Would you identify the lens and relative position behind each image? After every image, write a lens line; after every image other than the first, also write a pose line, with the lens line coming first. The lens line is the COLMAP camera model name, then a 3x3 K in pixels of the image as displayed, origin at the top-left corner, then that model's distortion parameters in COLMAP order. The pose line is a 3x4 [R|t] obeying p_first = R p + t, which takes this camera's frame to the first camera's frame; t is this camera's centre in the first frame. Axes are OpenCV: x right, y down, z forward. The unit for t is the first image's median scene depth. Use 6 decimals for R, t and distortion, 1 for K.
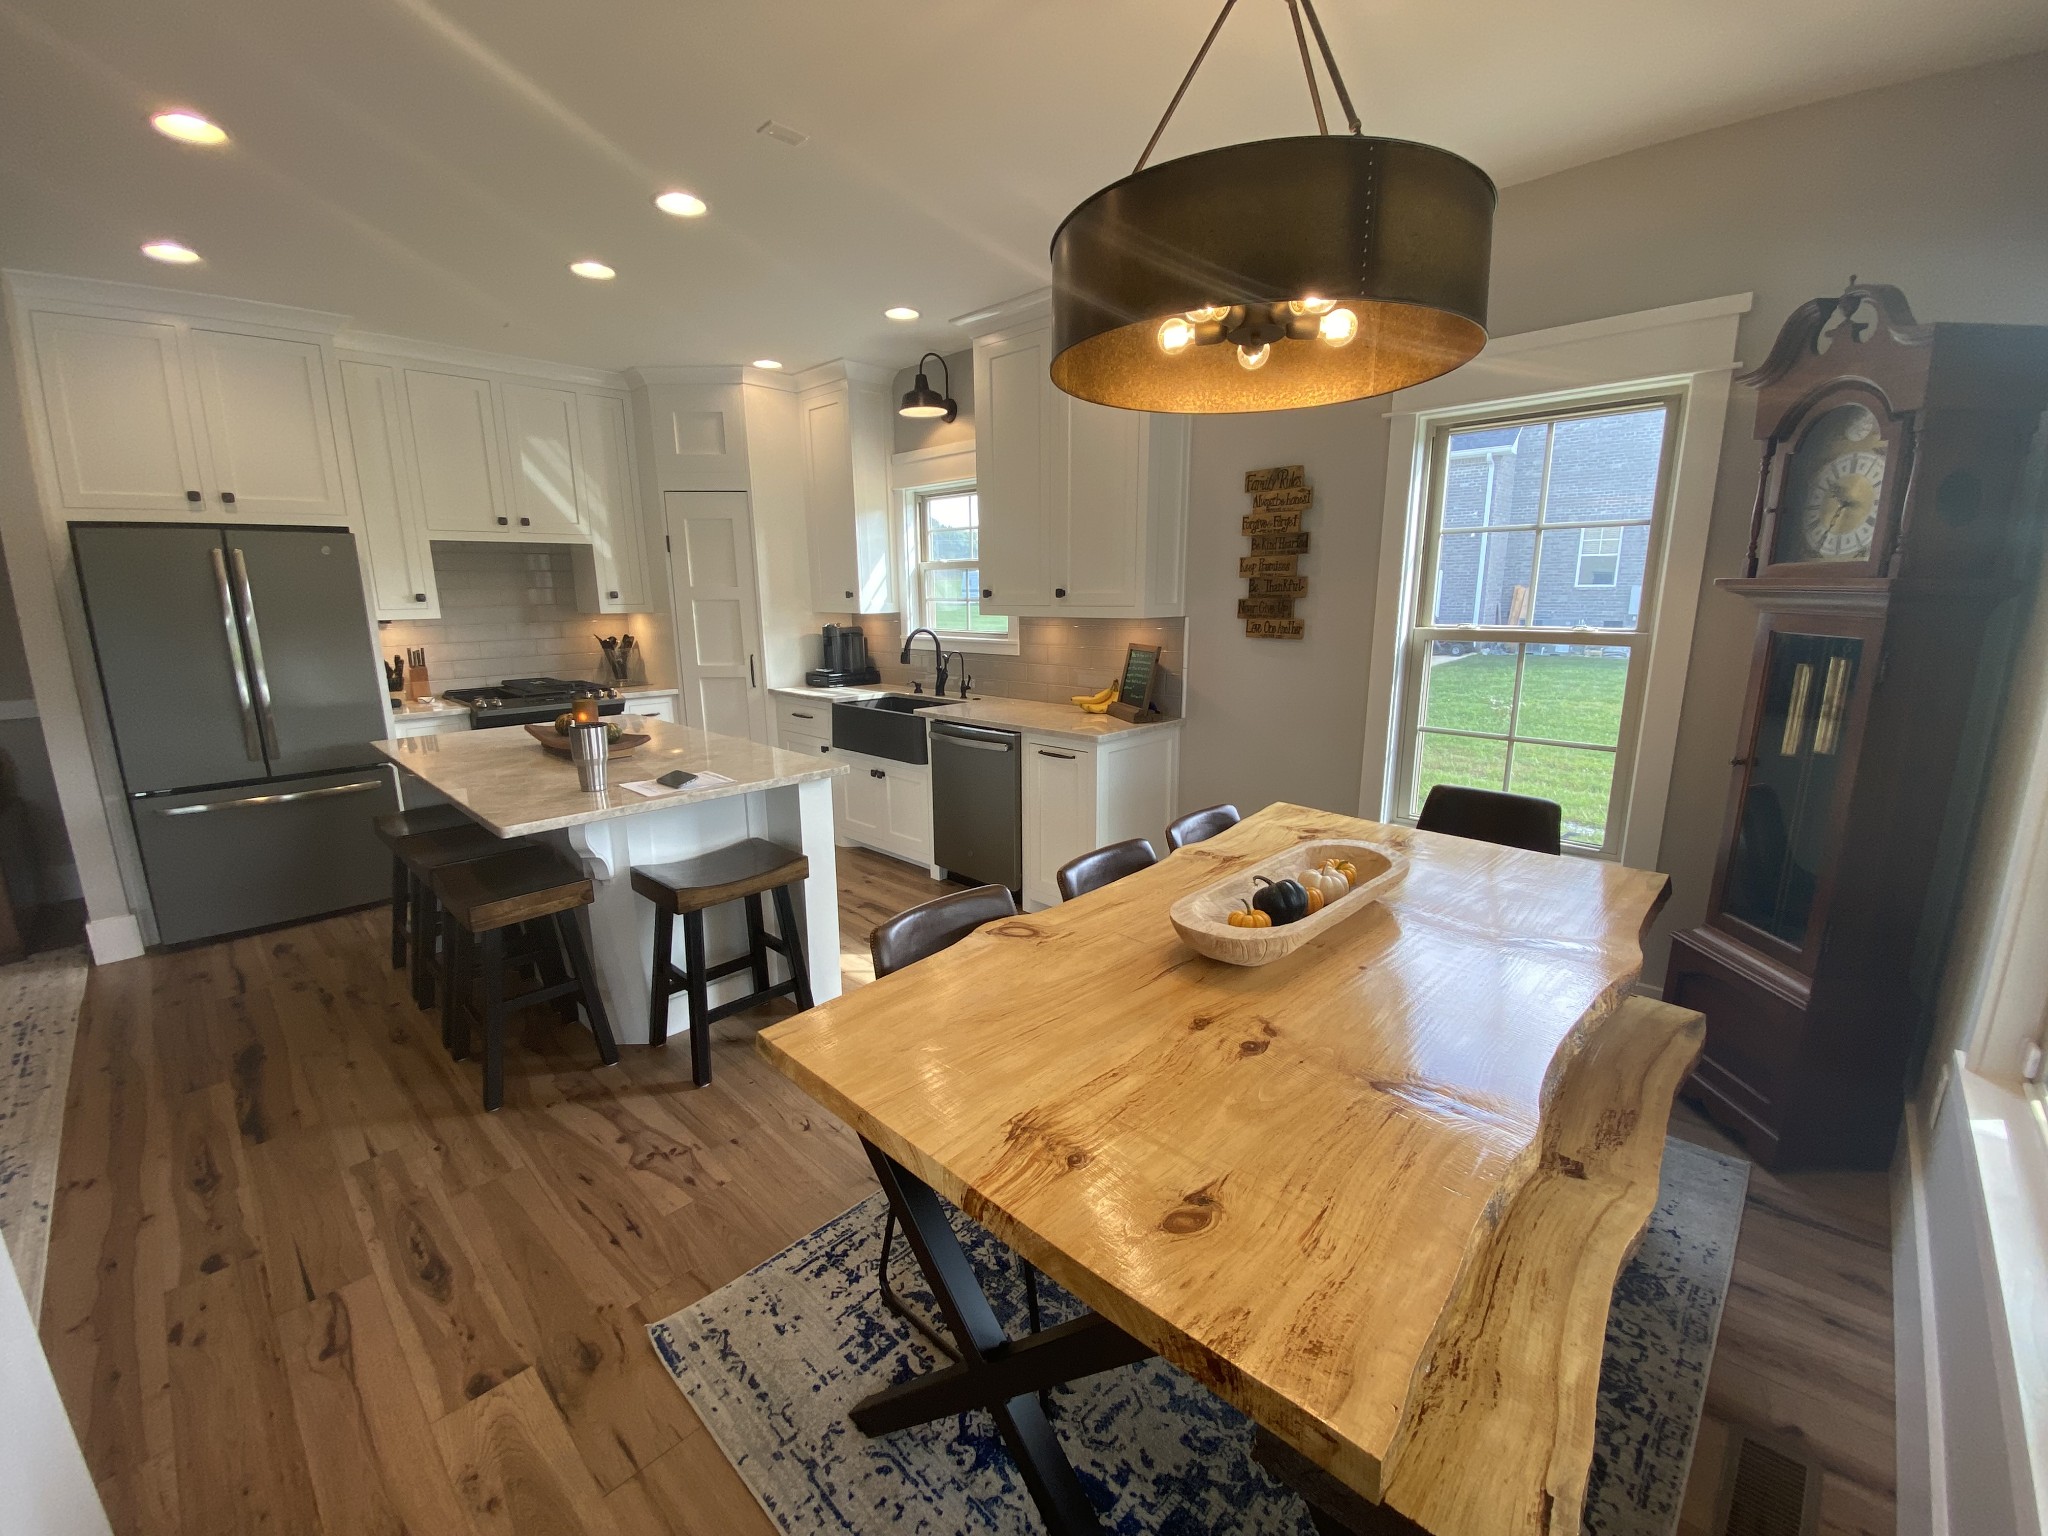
lens RADIAL K [[823.8, 0, 1017.2], [0, 823.8, 771.3], [0, 0, 1]] dist [0.016261, -0.019087]
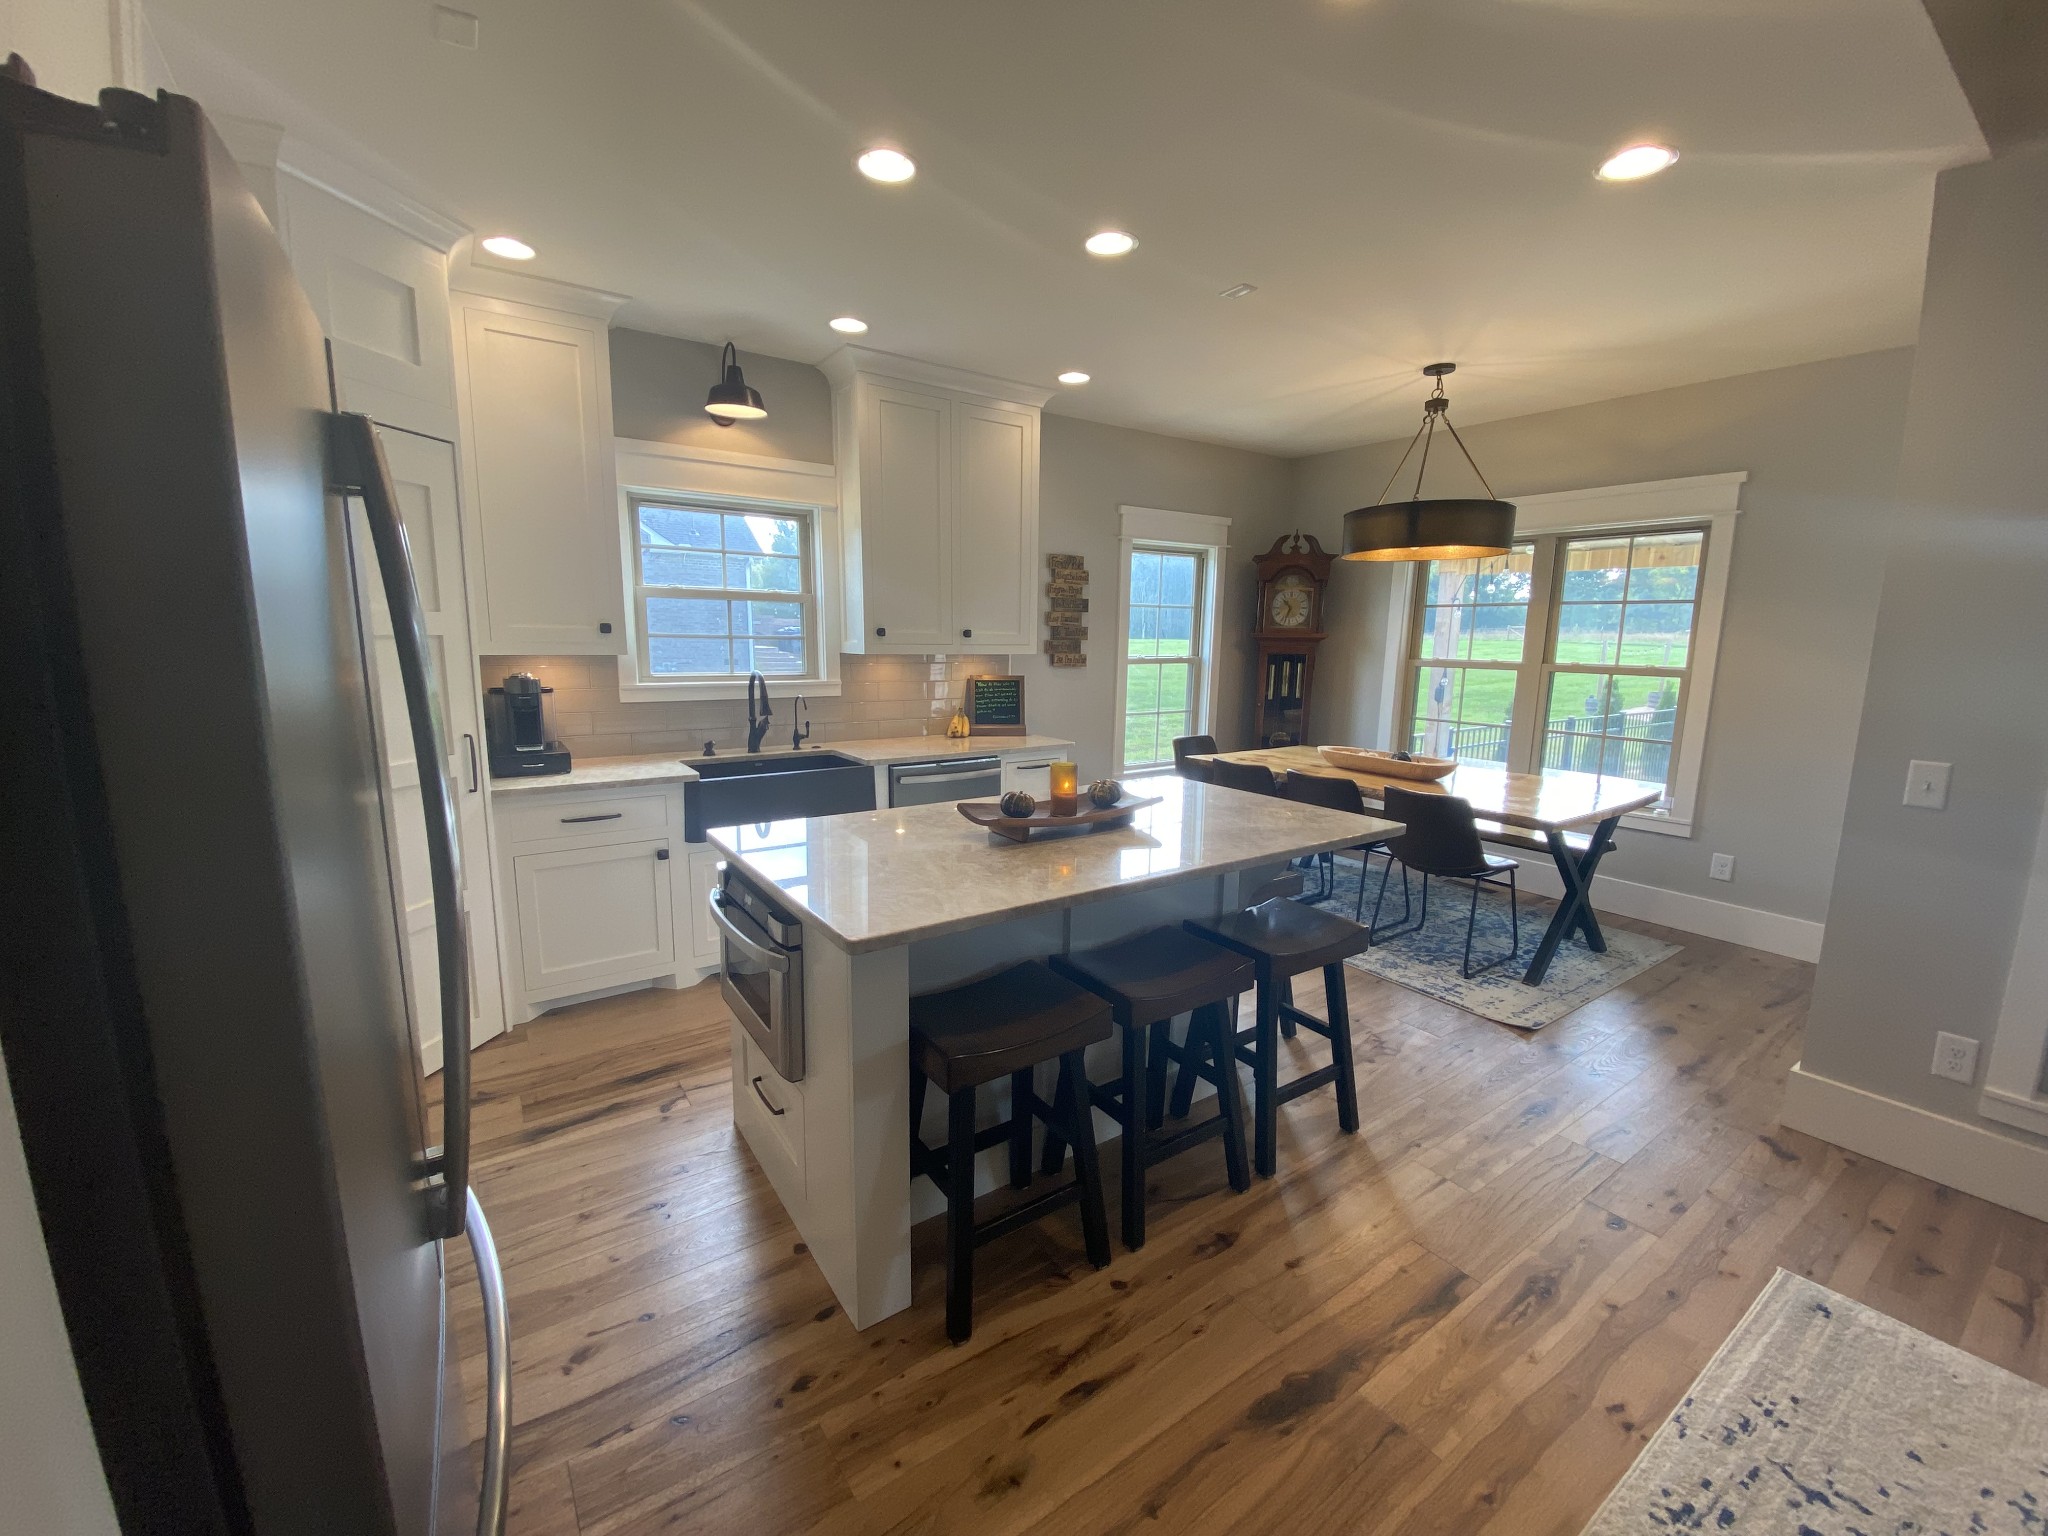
lens RADIAL K [[821.3, 0, 1027.4], [0, 821.3, 769.5], [0, 0, 1]] dist [0.035461, -0.032982]
pose [[0.197094, -0.148377, 0.969091, -1.786975], [0.193486, 0.974926, 0.109920, -0.239147], [-0.961102, 0.165841, 0.220861, 1.175840]]
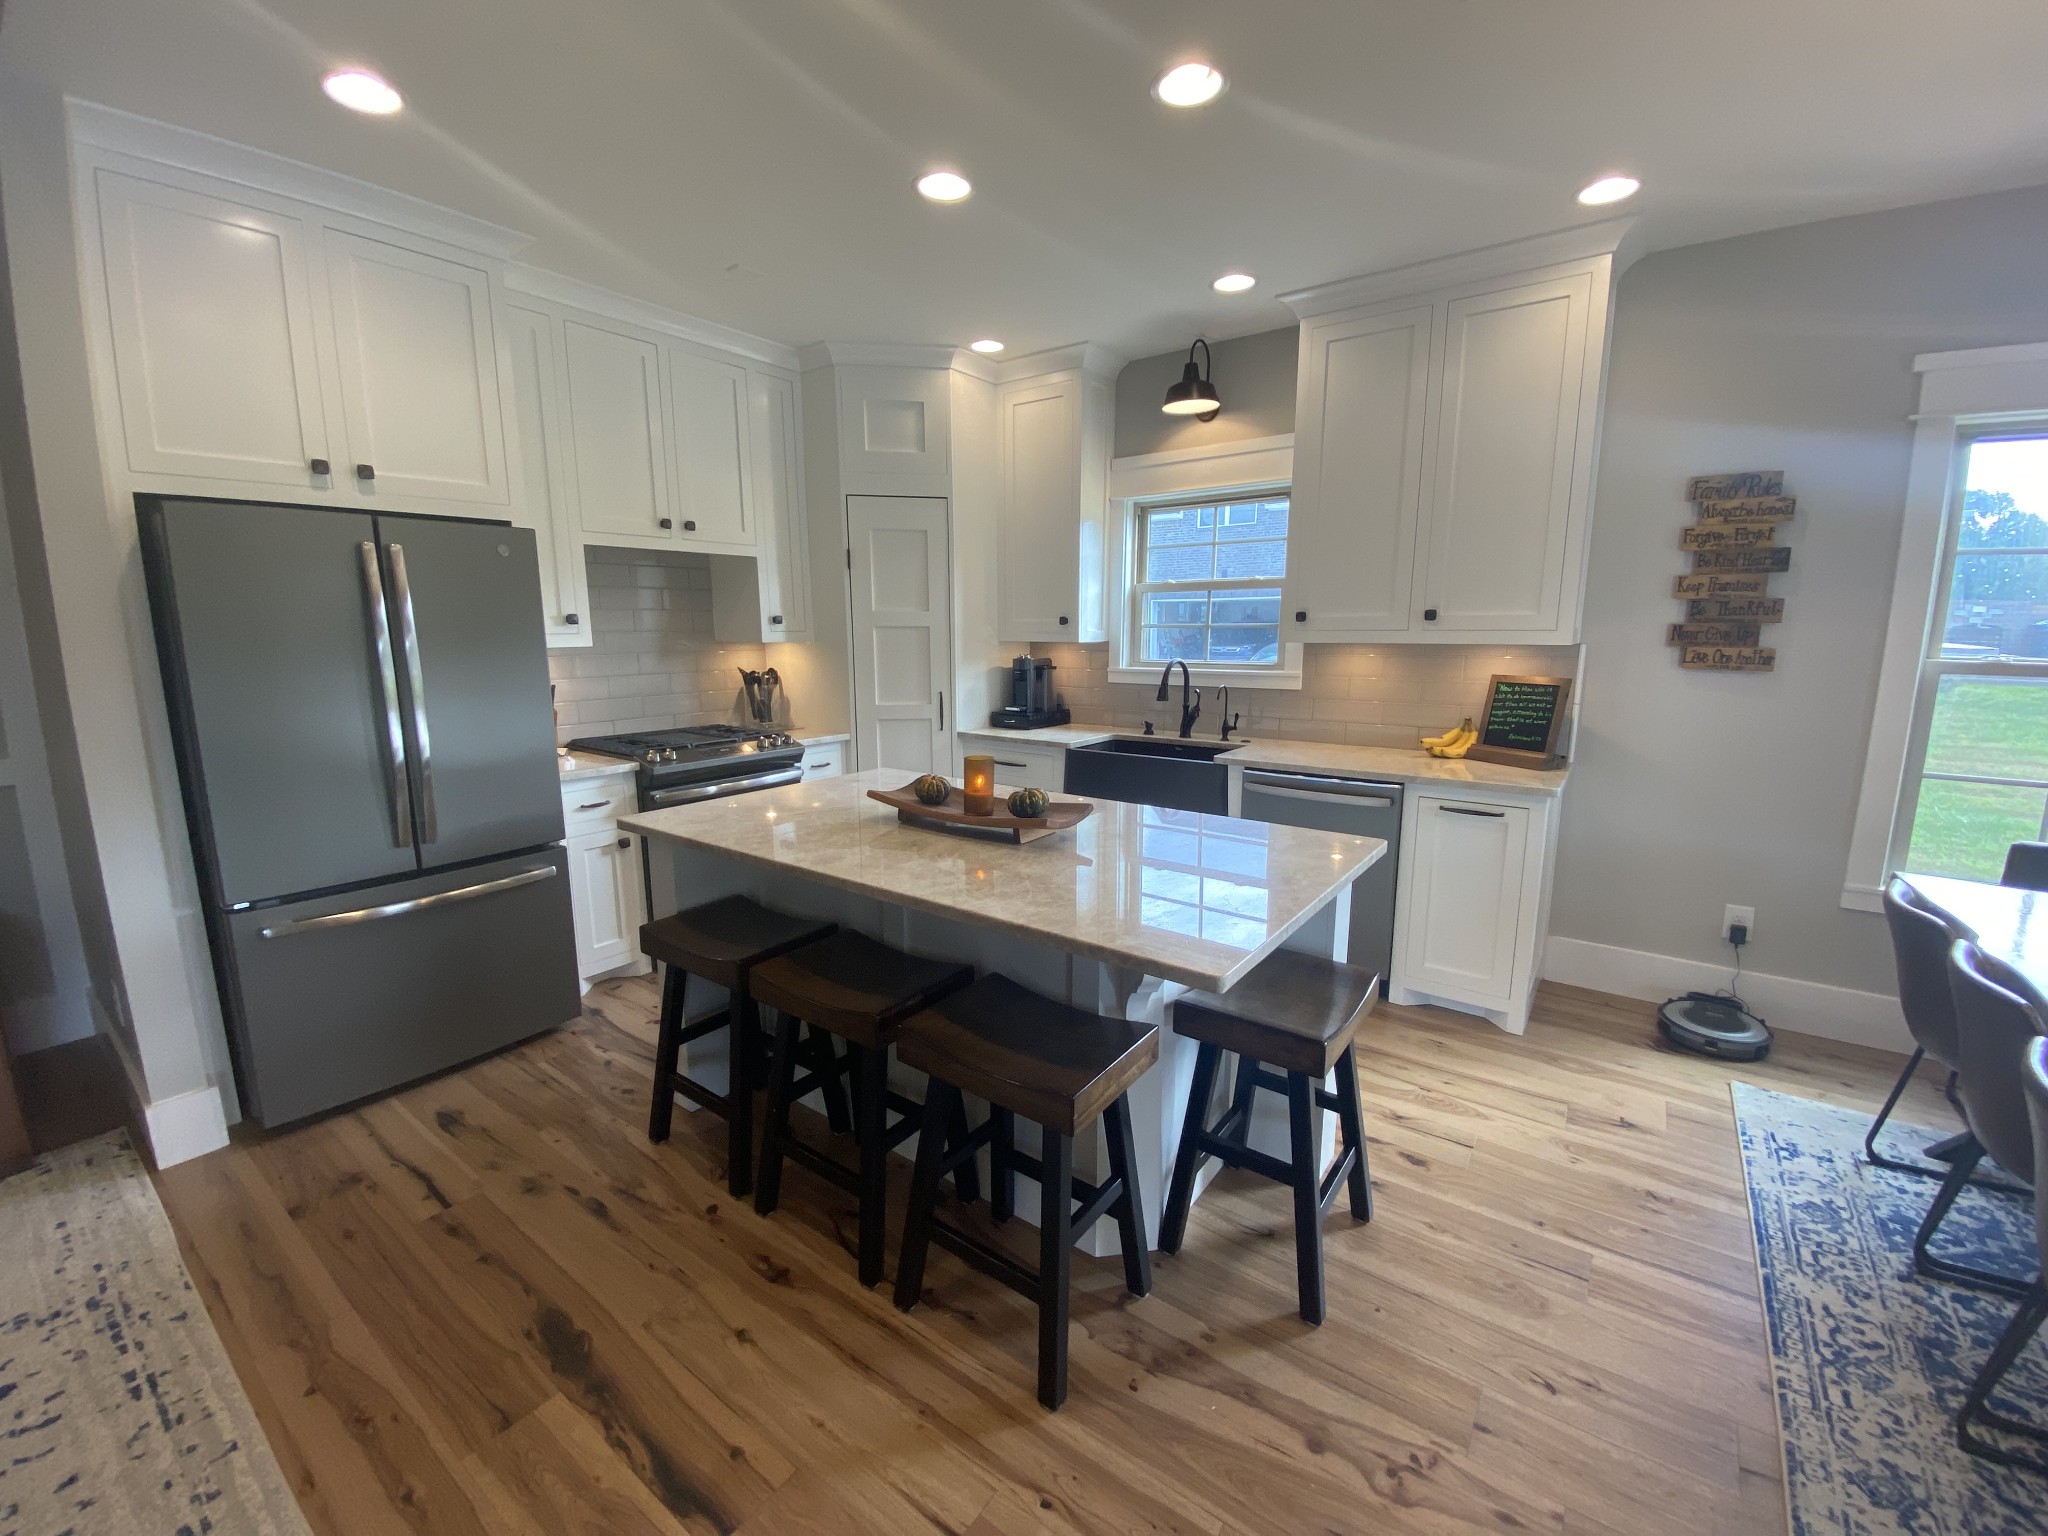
lens RADIAL K [[829.4, 0, 1024.0], [0, 829.4, 768.0], [0, 0, 1]] dist [0.014305, -0.017835]
pose [[0.991463, -0.016759, 0.129309, -0.792469], [0.022316, 0.998883, -0.041647, -0.060906], [-0.128467, 0.044177, 0.990729, 0.374155]]
